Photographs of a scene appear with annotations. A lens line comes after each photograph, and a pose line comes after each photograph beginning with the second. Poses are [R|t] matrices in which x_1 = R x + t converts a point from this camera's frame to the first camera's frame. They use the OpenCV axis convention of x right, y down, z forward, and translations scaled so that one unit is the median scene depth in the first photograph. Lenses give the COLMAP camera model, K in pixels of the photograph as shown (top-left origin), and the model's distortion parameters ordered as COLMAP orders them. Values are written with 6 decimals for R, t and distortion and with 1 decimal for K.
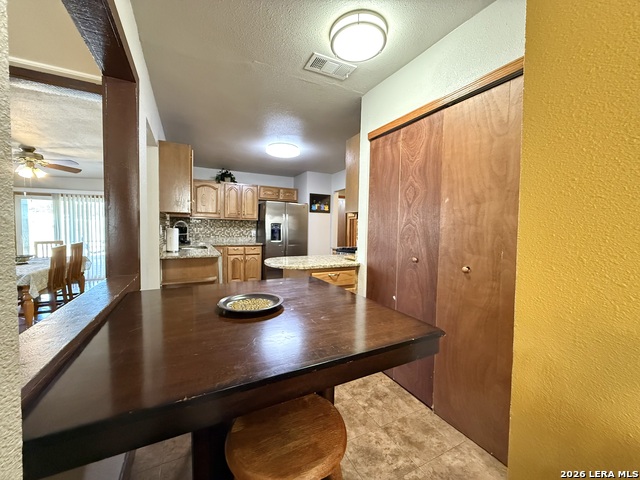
lens RADIAL K [[251.4, 0, 320.9], [0, 251.4, 239.6], [0, 0, 1]] dist [-0.000004, -0.000041]
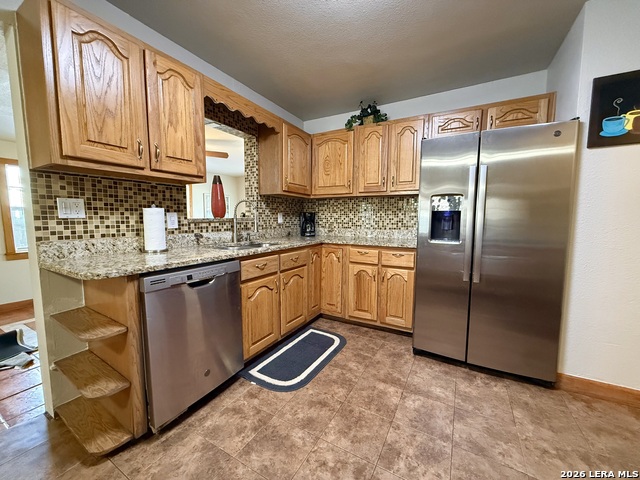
lens RADIAL K [[251.4, 0, 317.9], [0, 251.4, 240.2], [0, 0, 1]] dist [-0.000004, -0.000041]
pose [[0.555773, 0.060241, -0.829149, 0.028392], [-0.041874, 0.998134, 0.044451, -0.005834], [0.830279, 0.010015, 0.557258, 0.627932]]
